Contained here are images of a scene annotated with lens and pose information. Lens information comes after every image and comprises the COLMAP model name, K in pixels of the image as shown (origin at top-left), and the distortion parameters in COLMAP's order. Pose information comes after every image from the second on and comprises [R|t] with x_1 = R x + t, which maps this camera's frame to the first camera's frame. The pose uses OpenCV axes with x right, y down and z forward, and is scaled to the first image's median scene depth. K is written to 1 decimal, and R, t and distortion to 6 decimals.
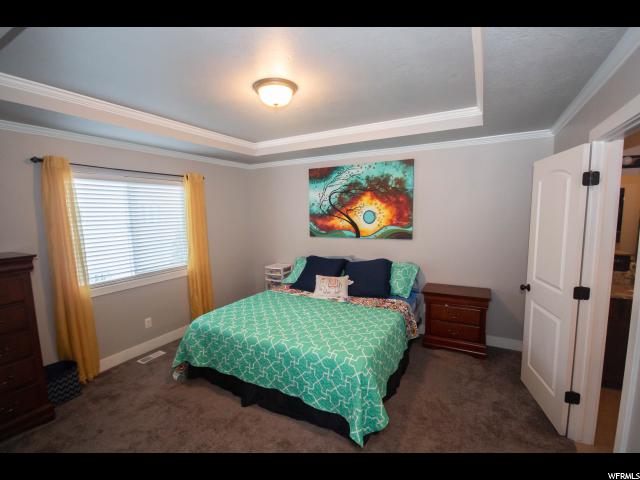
lens RADIAL K [[295.0, 0, 315.8], [0, 295.0, 248.0], [0, 0, 1]] dist [0.000752, -0.006202]
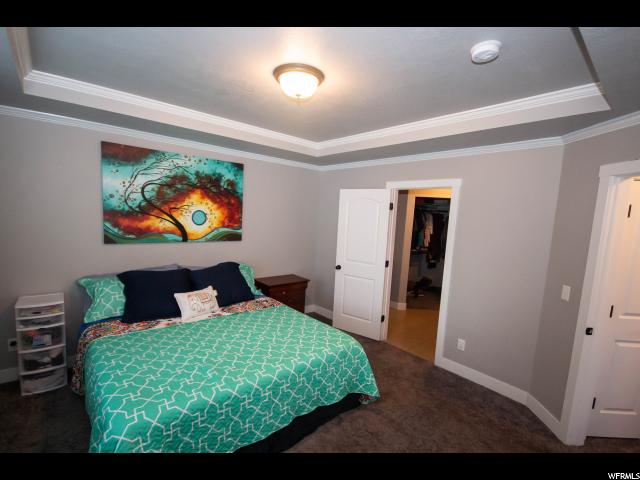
lens RADIAL K [[295.0, 0, 315.8], [0, 295.0, 248.0], [0, 0, 1]] dist [0.000752, -0.006202]
pose [[0.345920, -0.073420, 0.935387, -0.536729], [0.059078, 0.996660, 0.056381, -0.044076], [-0.936402, 0.035758, 0.349102, 0.367477]]
